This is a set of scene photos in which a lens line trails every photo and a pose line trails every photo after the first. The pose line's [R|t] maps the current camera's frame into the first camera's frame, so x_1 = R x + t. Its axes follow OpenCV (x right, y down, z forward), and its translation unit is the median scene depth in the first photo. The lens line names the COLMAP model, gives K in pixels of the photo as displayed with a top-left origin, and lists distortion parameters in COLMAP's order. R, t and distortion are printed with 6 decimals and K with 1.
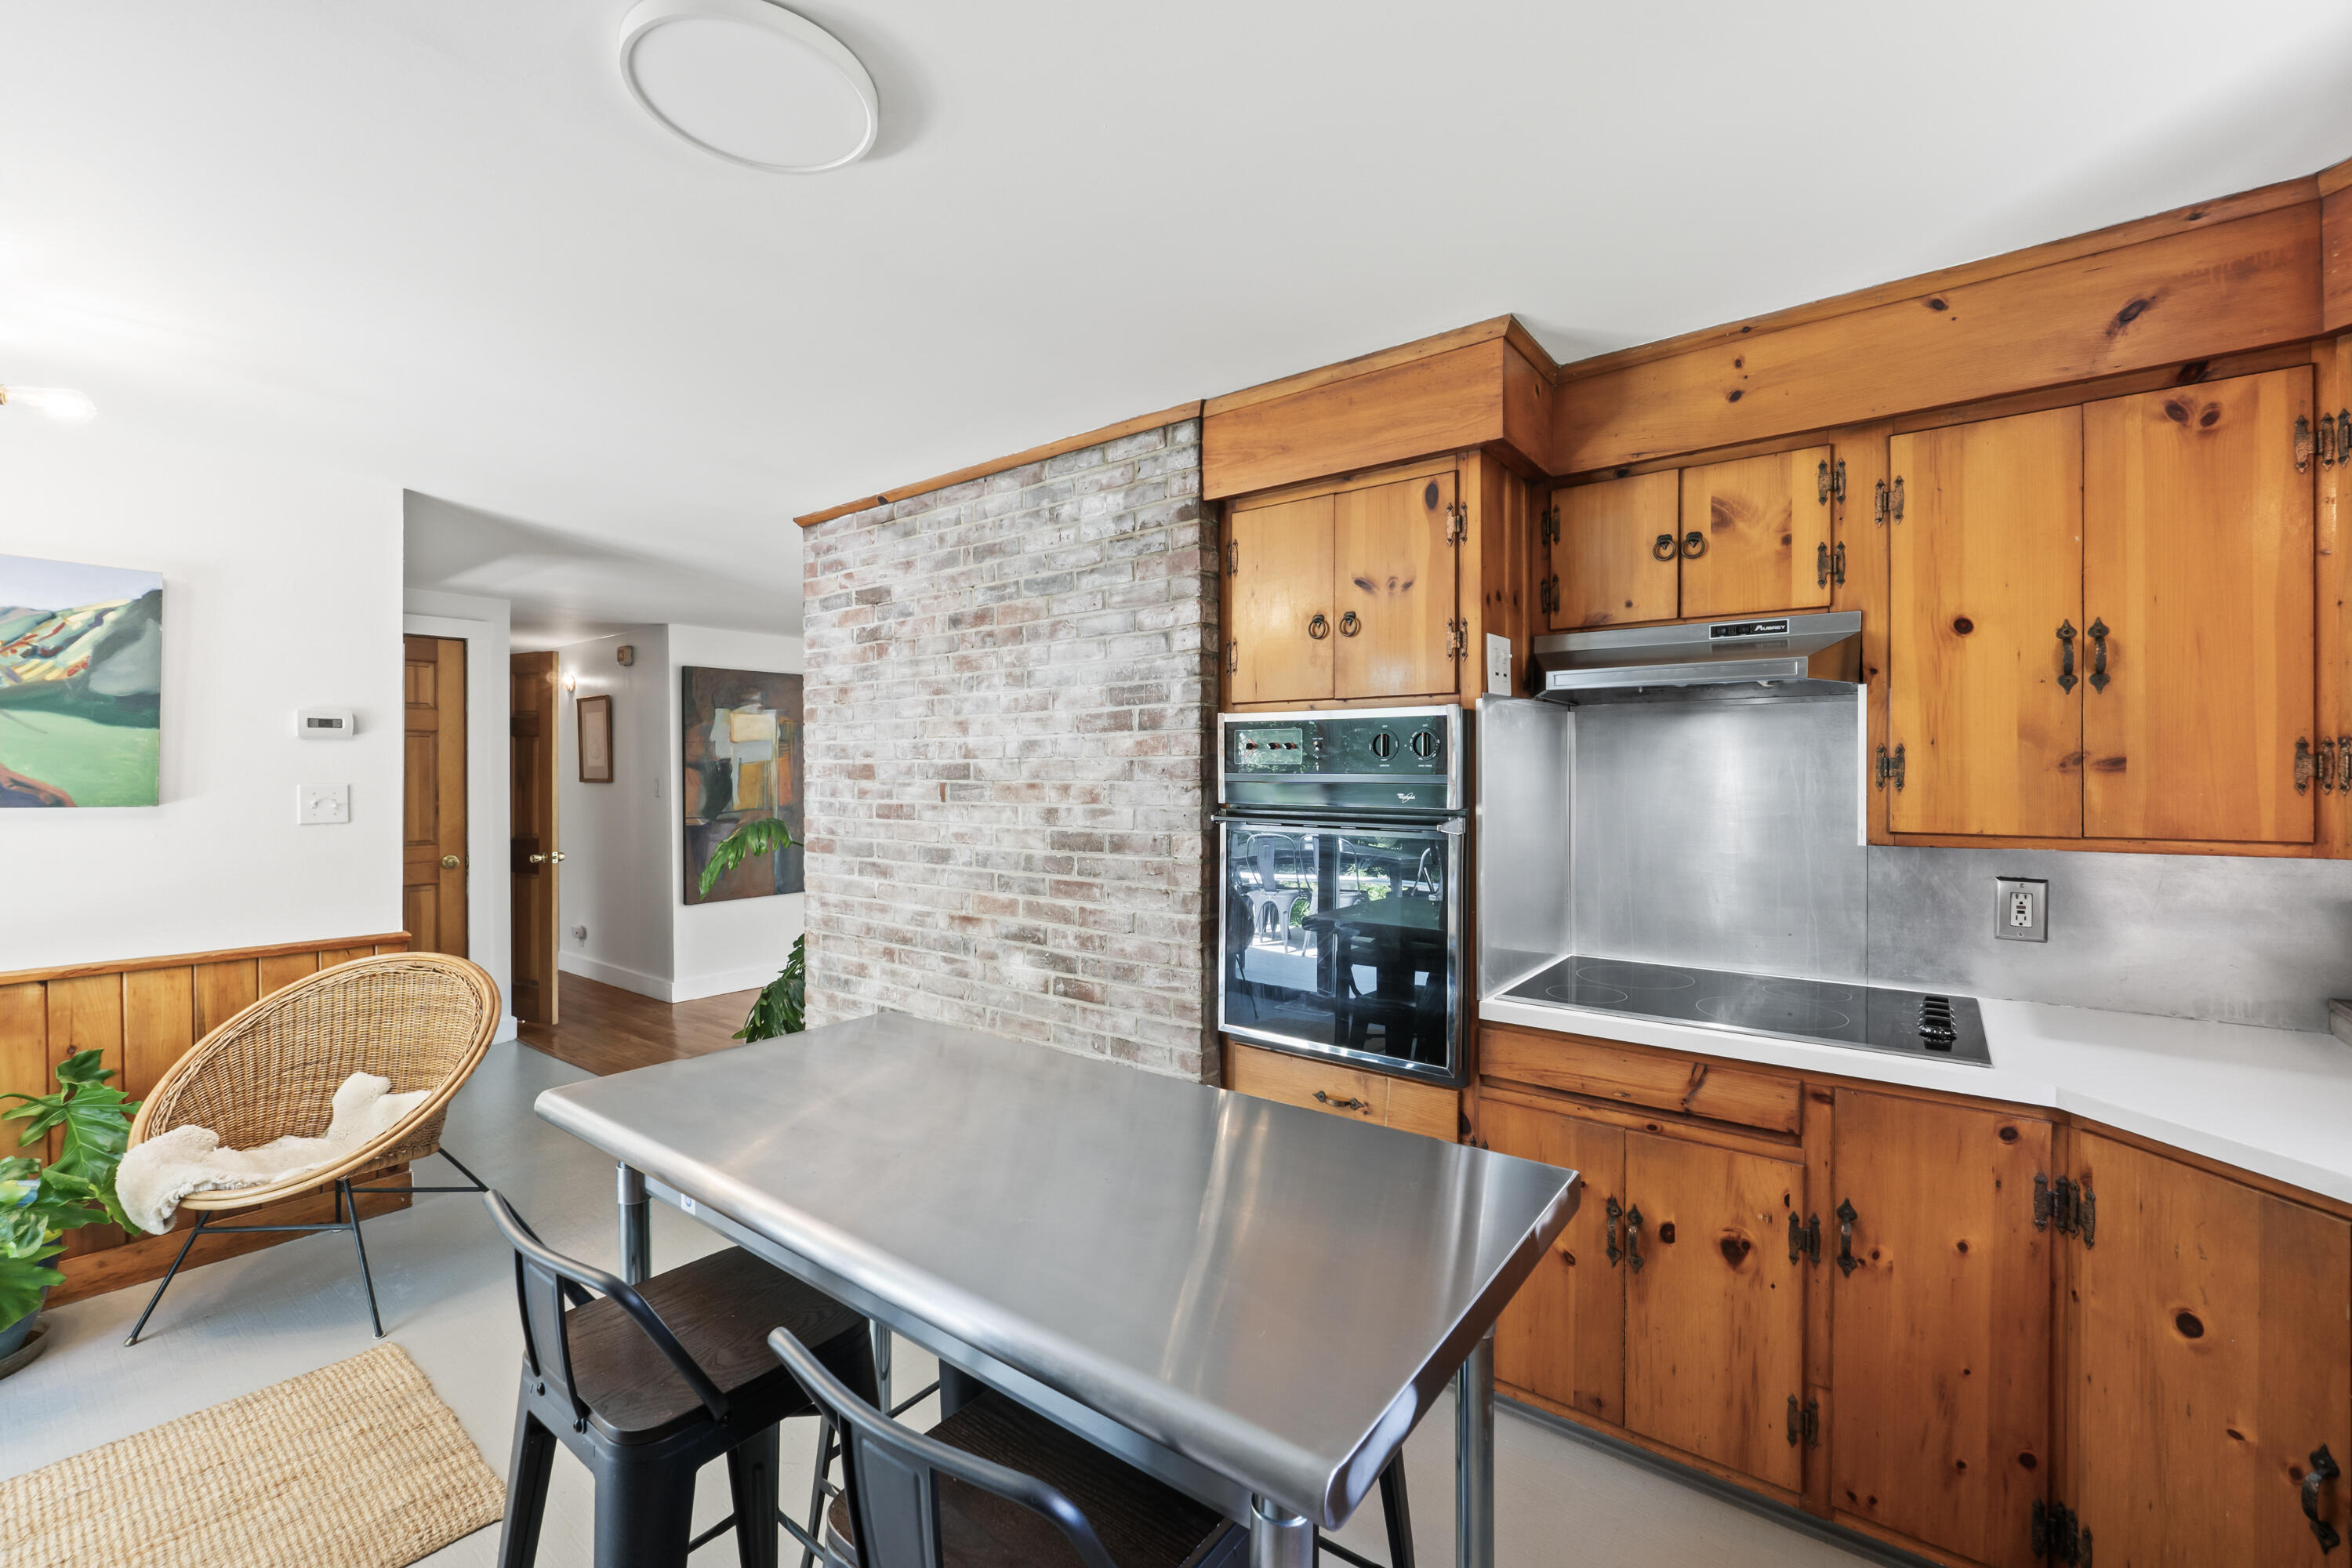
lens RADIAL K [[988.9, 0, 1181.3], [0, 988.9, 778.1], [0, 0, 1]] dist [-0.004875, -0.000770]
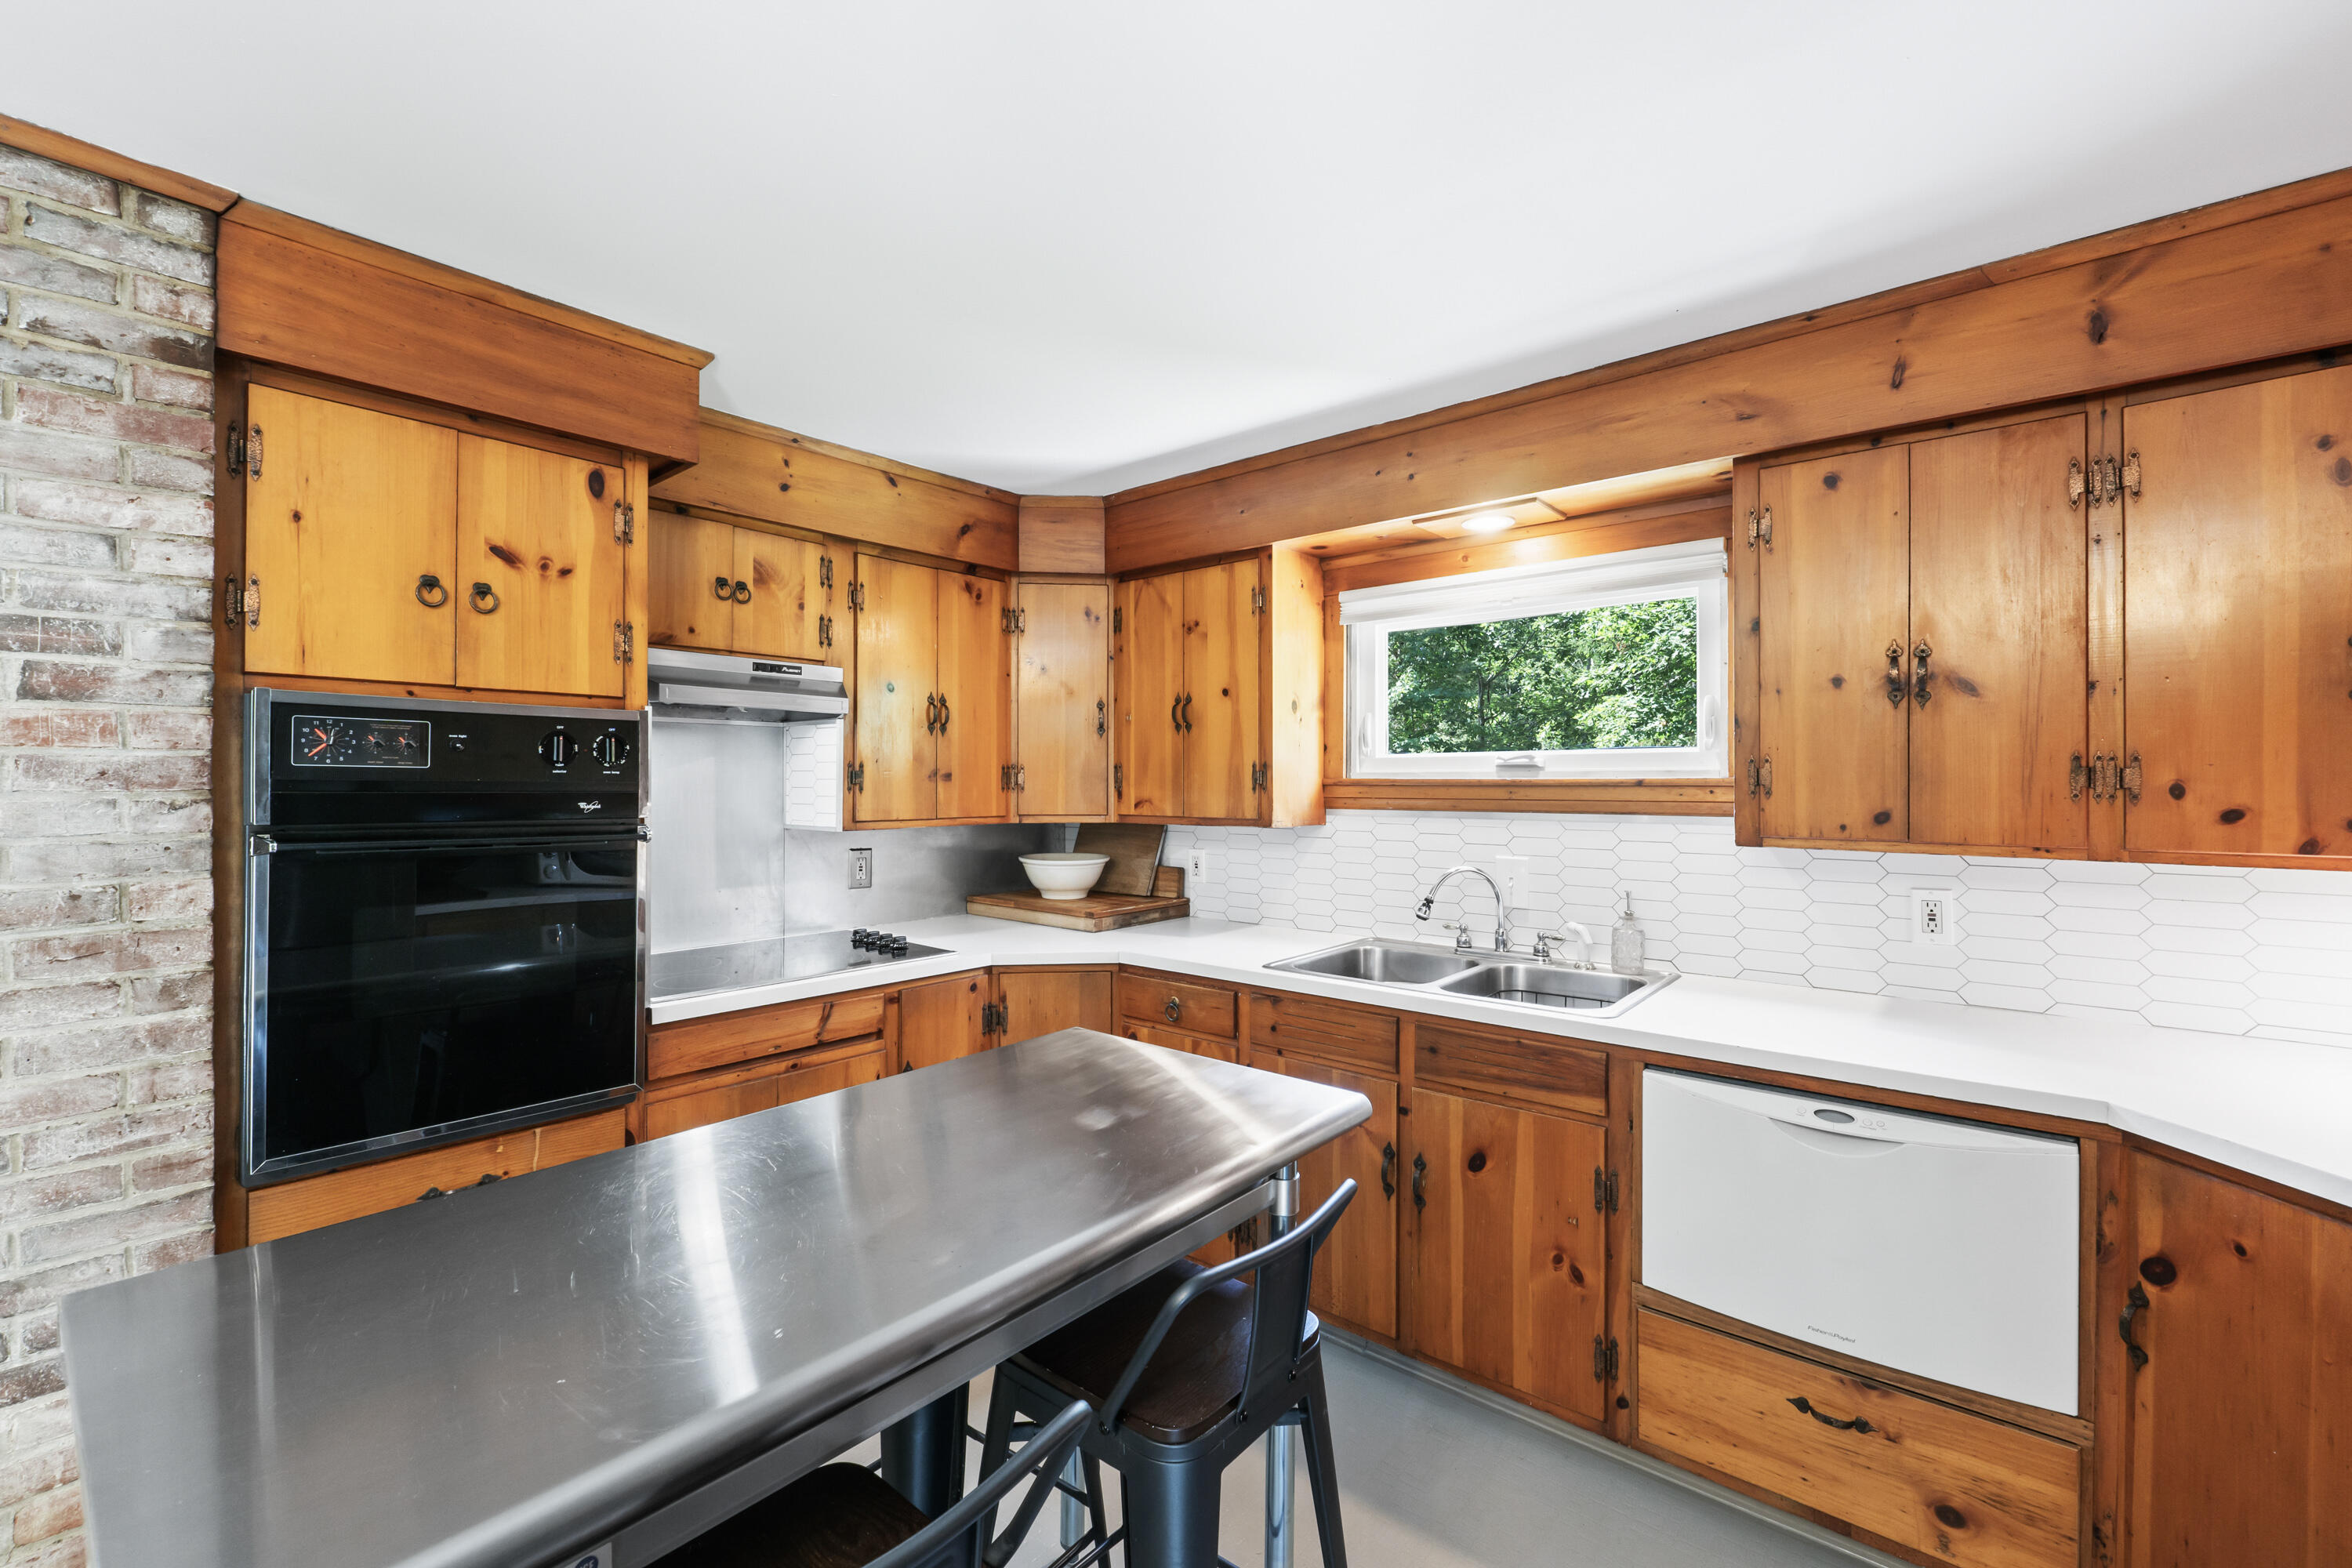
lens RADIAL K [[988.9, 0, 1172.6], [0, 988.9, 785.7], [0, 0, 1]] dist [-0.004875, -0.000770]
pose [[0.041723, -0.001842, 0.999128, -0.842918], [0.003681, 0.999992, 0.001690, 0.000833], [-0.999122, 0.003607, 0.041730, 0.532188]]
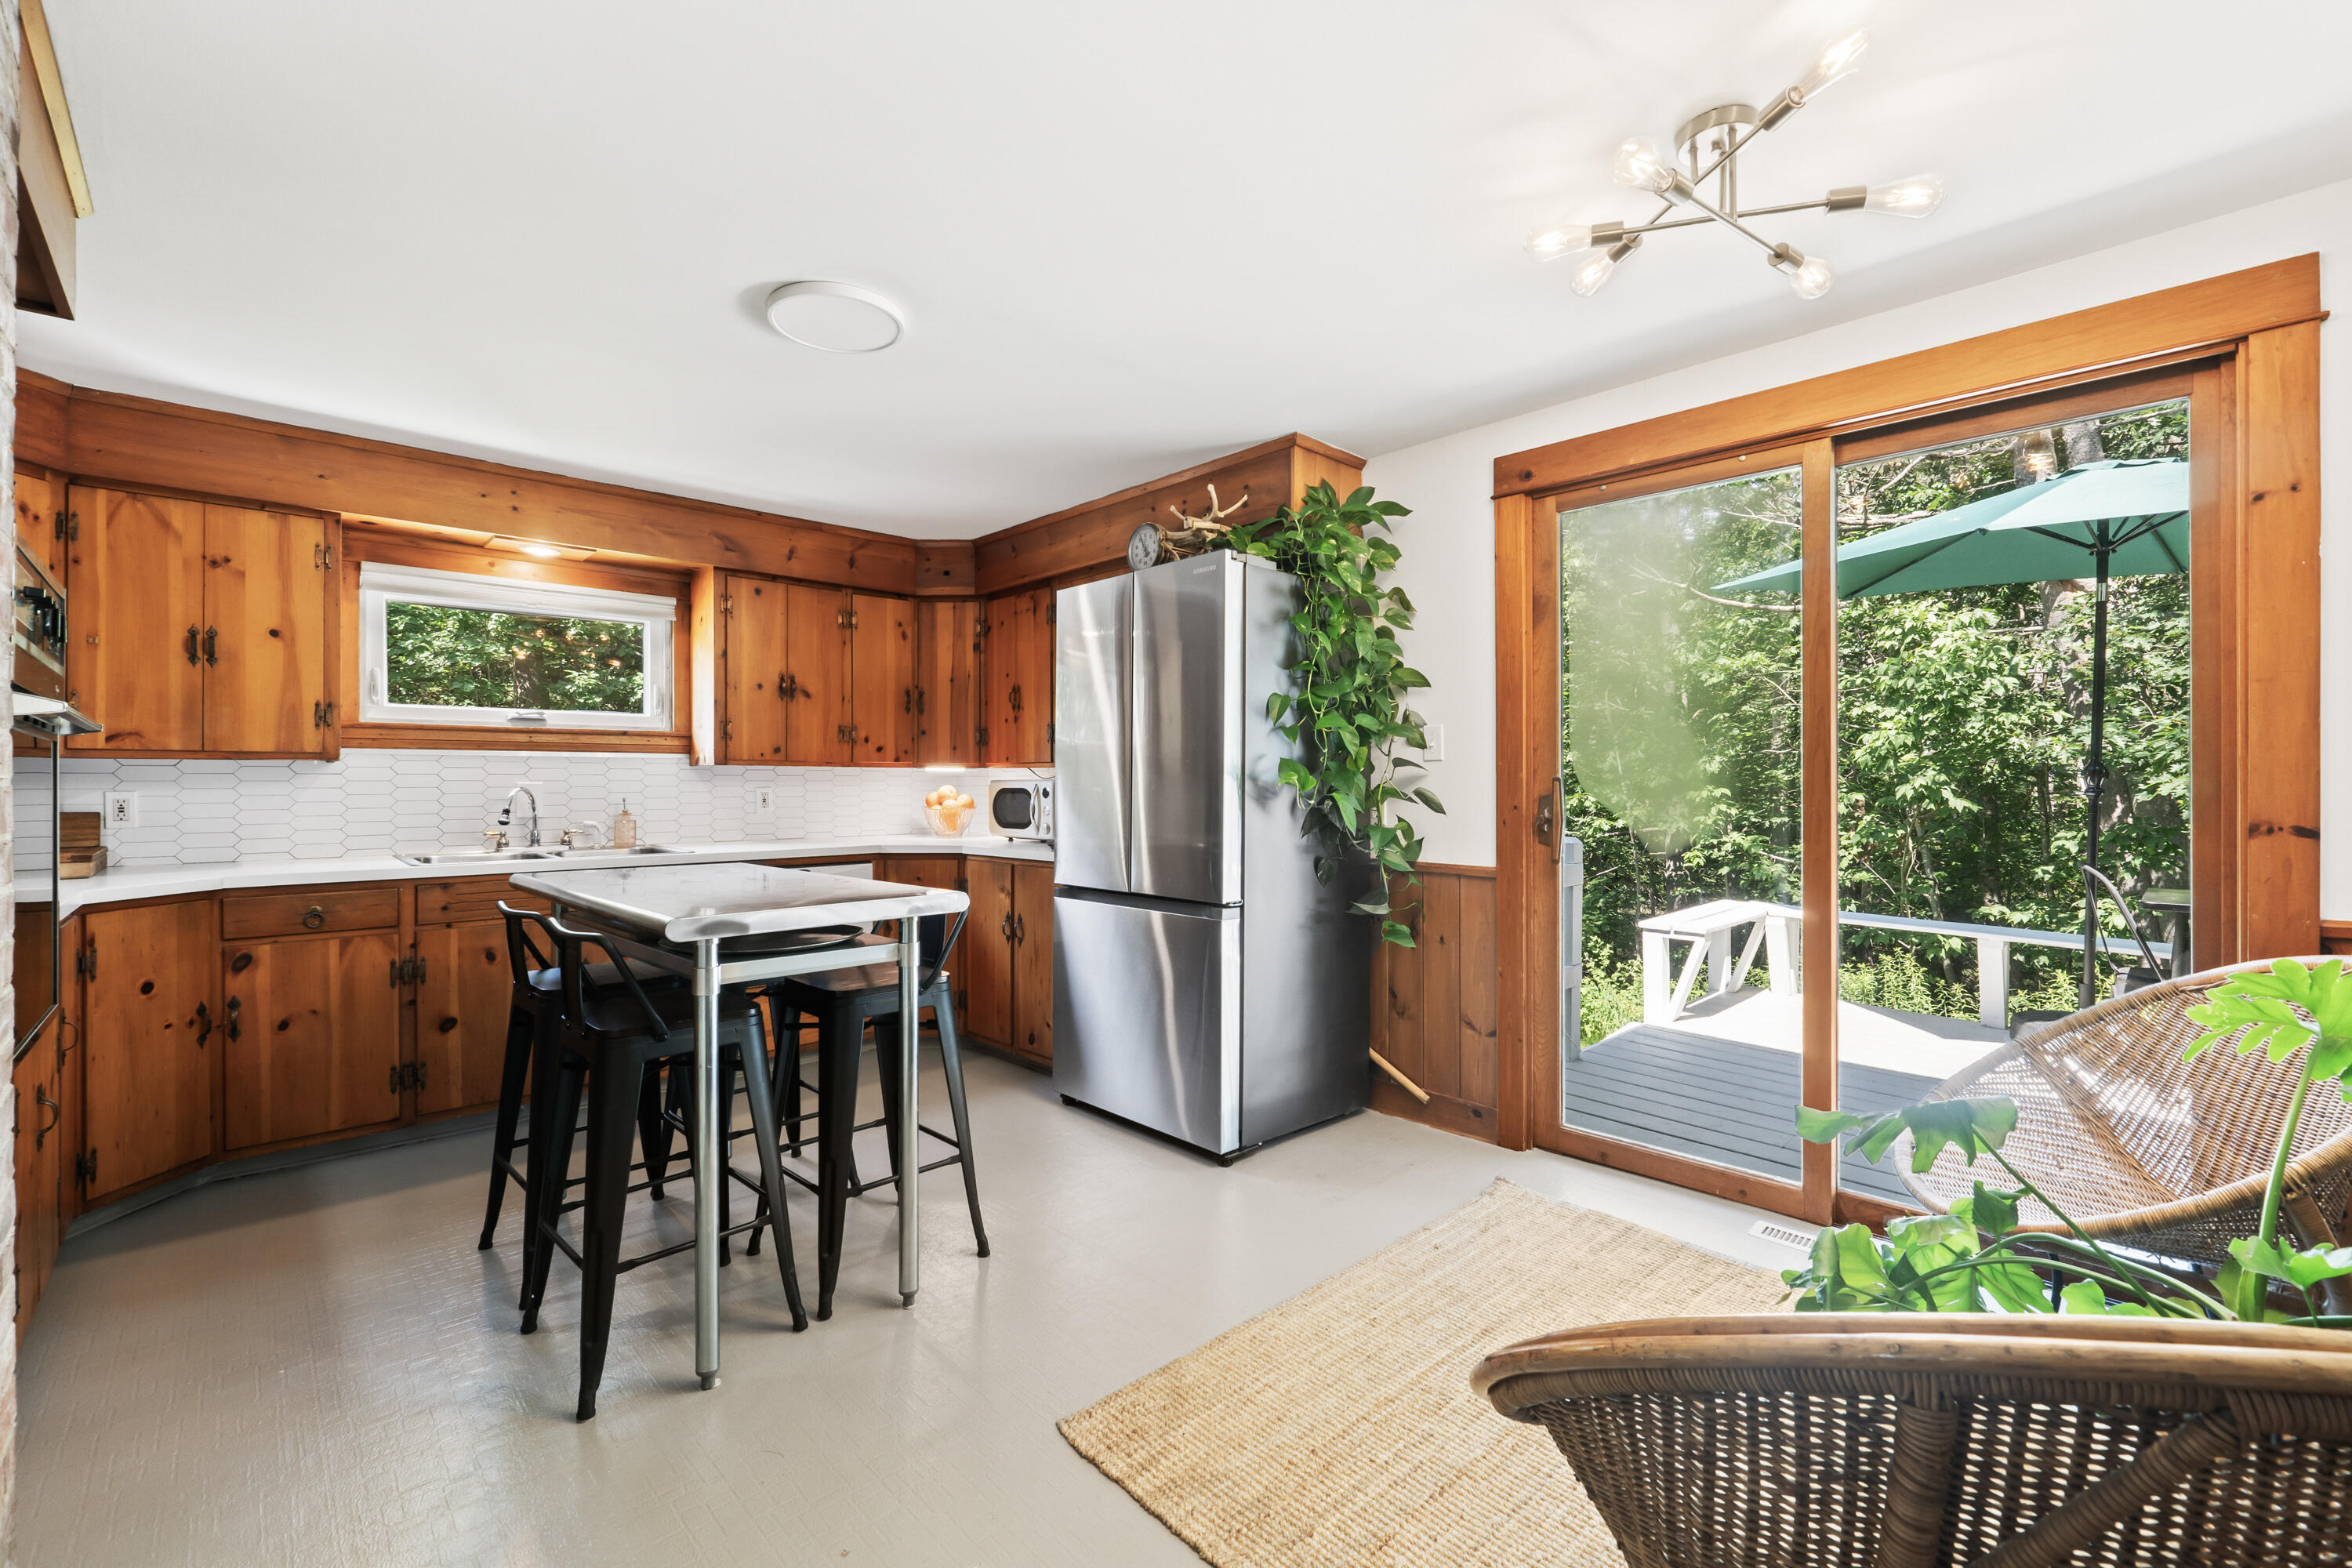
lens RADIAL K [[1031.4, 0, 1178.8], [0, 1031.4, 788.5], [0, 0, 1]] dist [0.000412, -0.000181]
pose [[-0.990408, 0.005252, 0.138071, -1.053401], [0.006119, 0.999964, 0.005855, 0.135204], [-0.138036, 0.006644, -0.990405, 2.273749]]
